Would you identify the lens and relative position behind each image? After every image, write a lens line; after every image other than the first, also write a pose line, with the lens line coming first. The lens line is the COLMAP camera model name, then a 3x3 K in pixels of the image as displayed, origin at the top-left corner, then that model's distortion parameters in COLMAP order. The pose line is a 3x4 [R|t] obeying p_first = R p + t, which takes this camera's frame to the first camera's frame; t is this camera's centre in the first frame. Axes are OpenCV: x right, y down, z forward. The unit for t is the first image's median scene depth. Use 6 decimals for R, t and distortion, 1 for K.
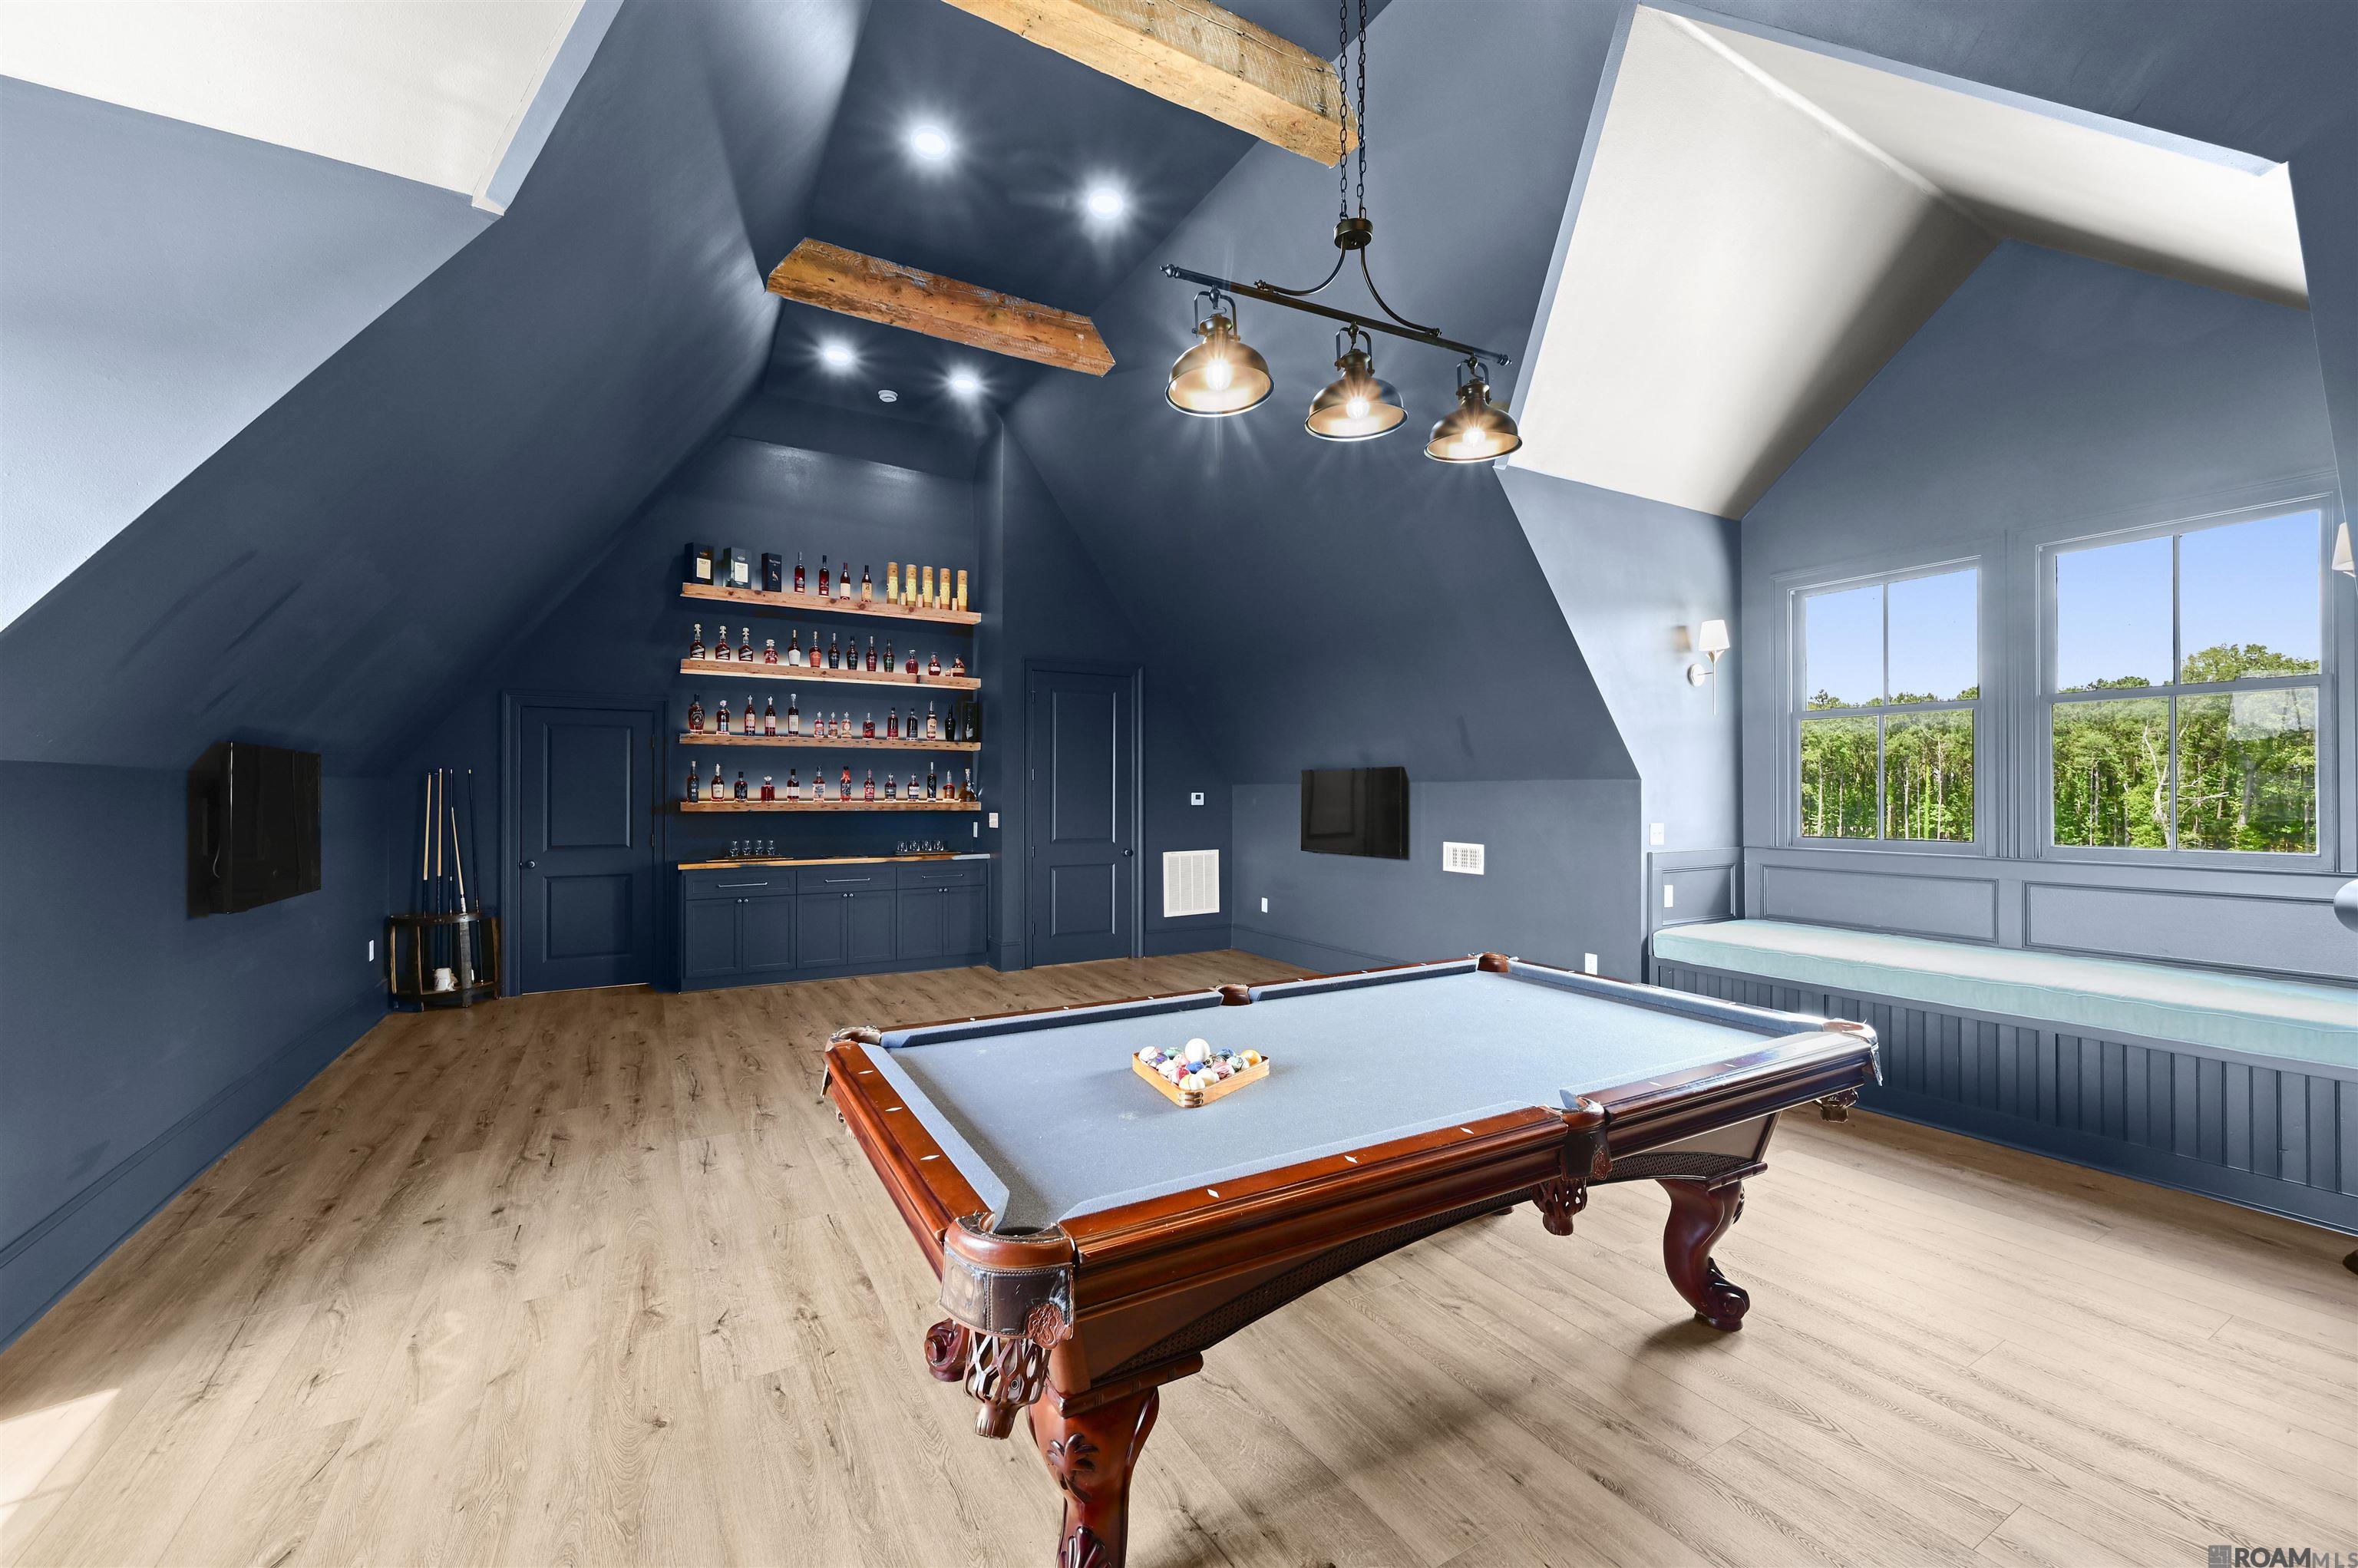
lens RADIAL K [[931.6, 0, 1185.6], [0, 931.6, 777.4], [0, 0, 1]] dist [0.002885, 0.000322]
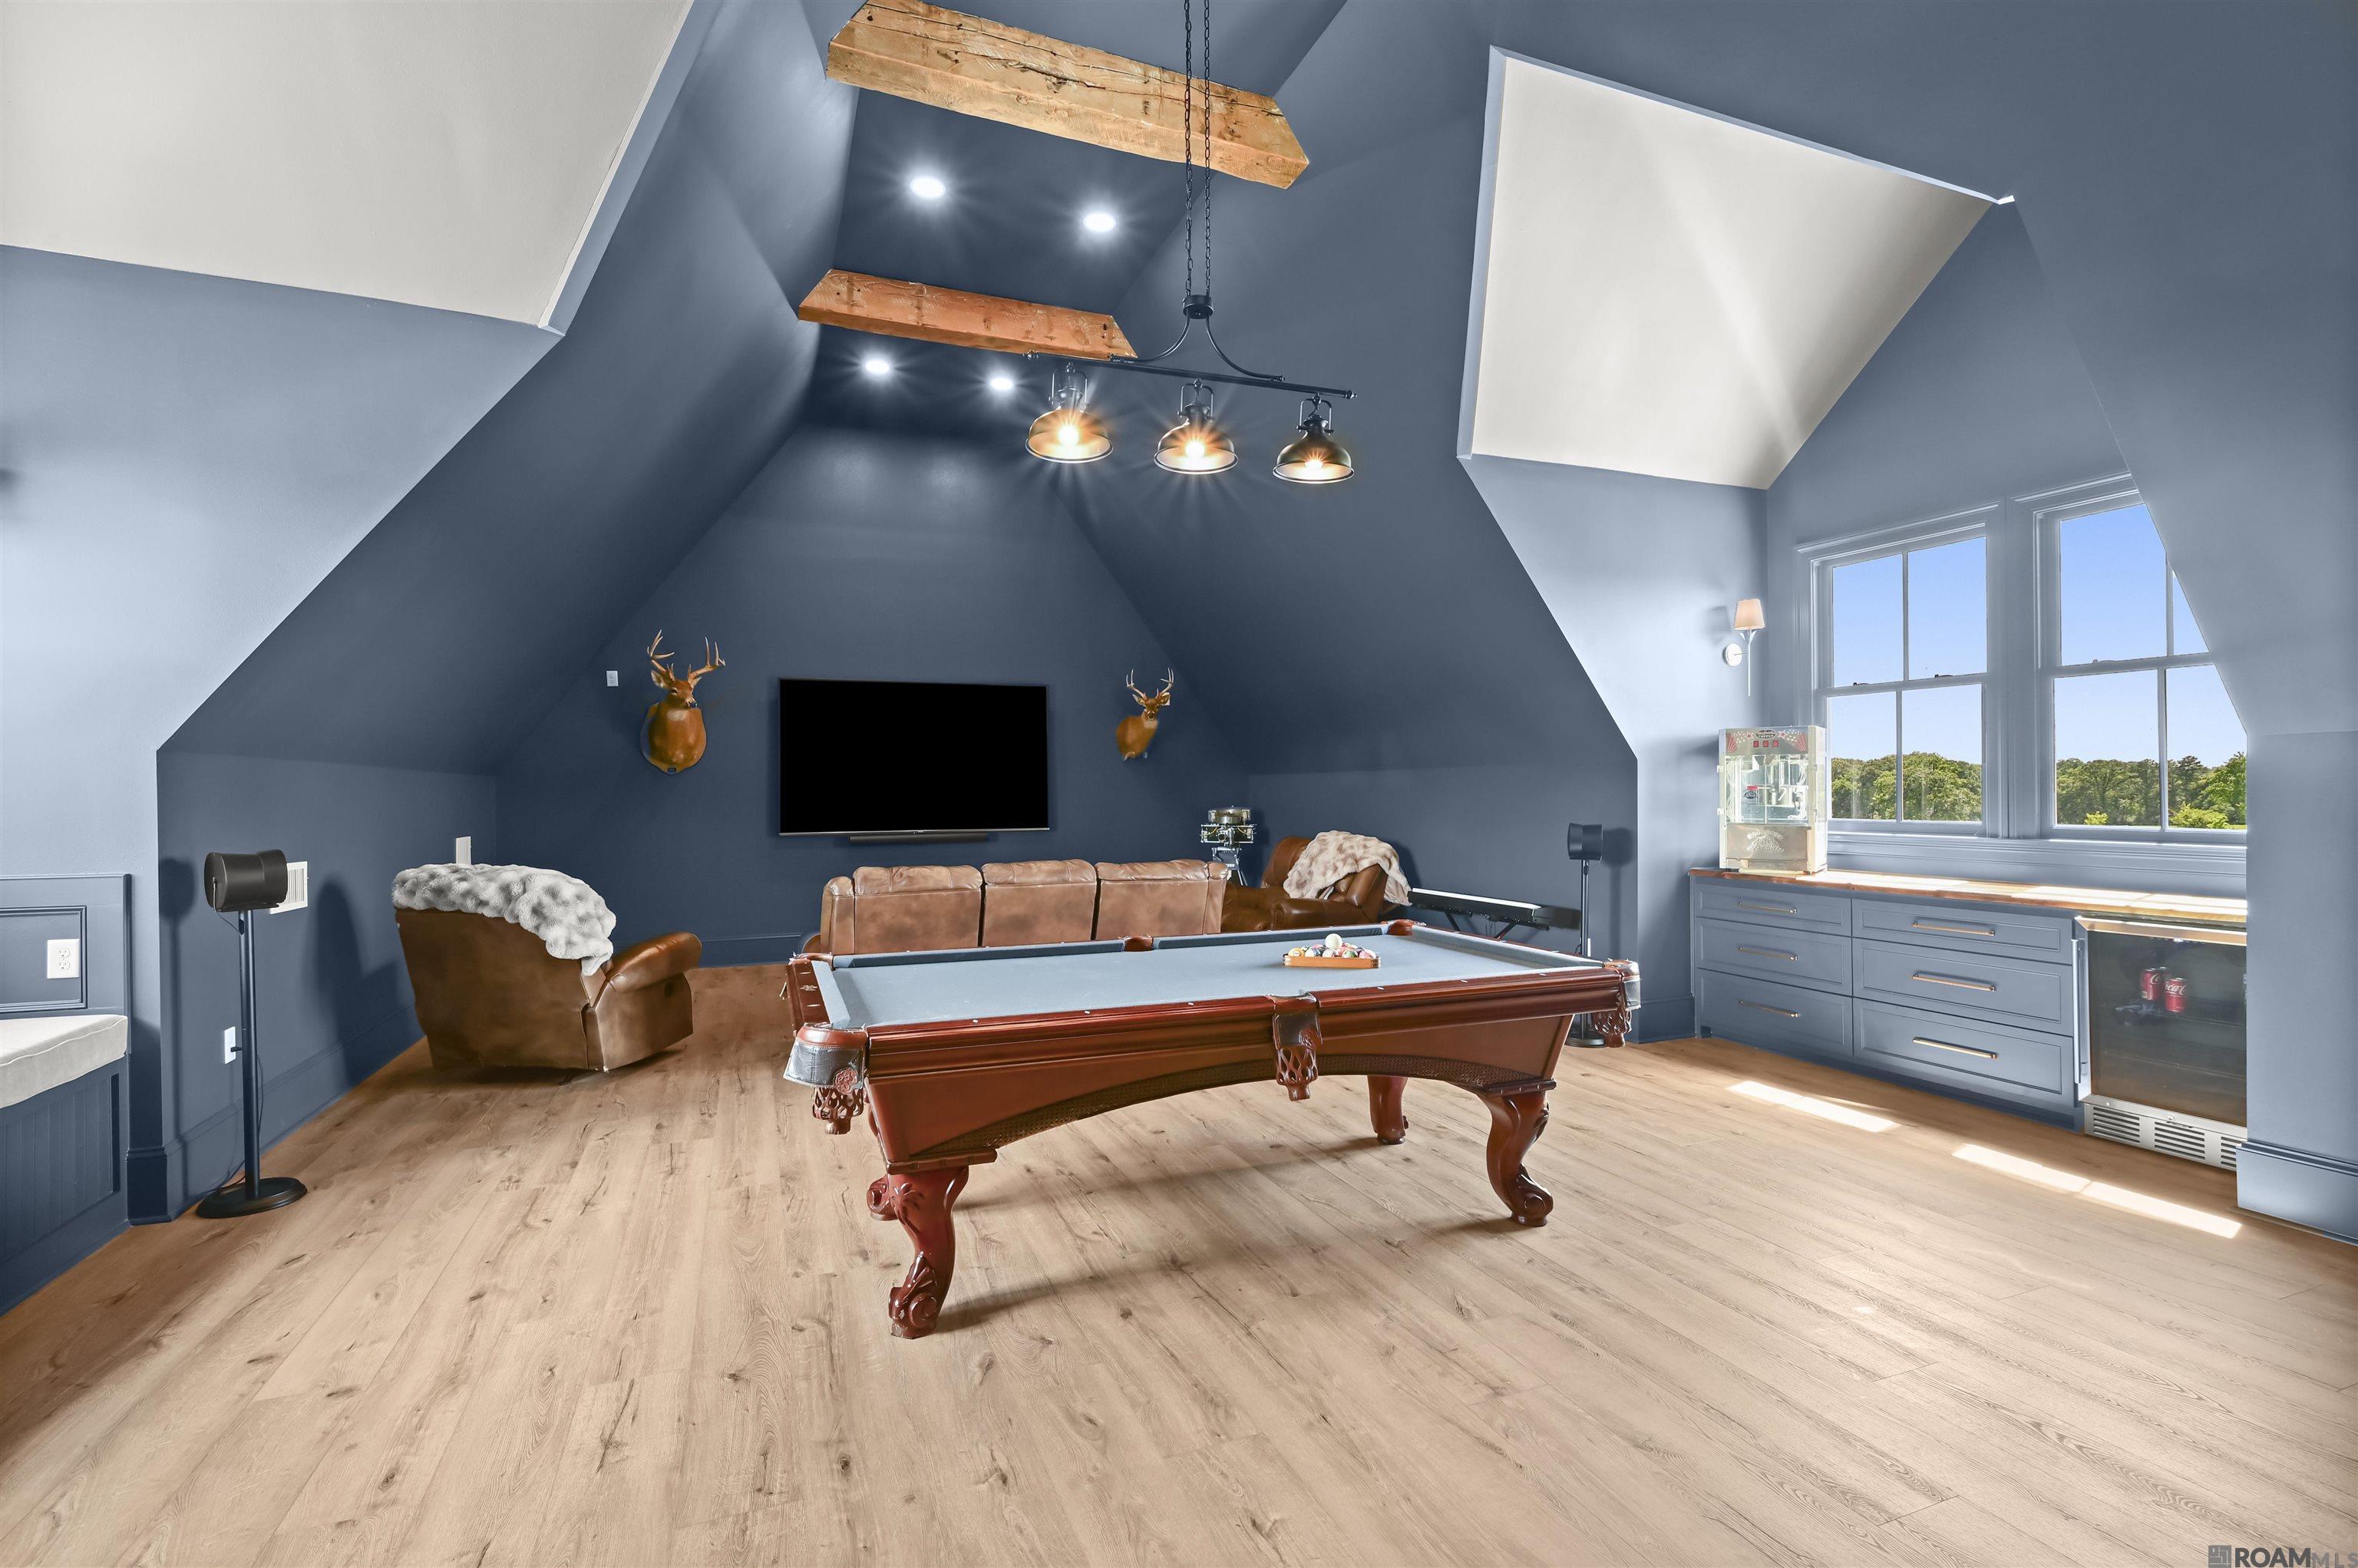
lens RADIAL K [[1066.9, 0, 1168.2], [0, 1066.9, 792.8], [0, 0, 1]] dist [-0.003507, -0.000670]
pose [[0.989854, -0.011459, -0.141625, 0.172101], [0.012598, 0.999895, 0.007150, 0.019478], [0.141528, -0.008862, 0.989895, -0.198741]]
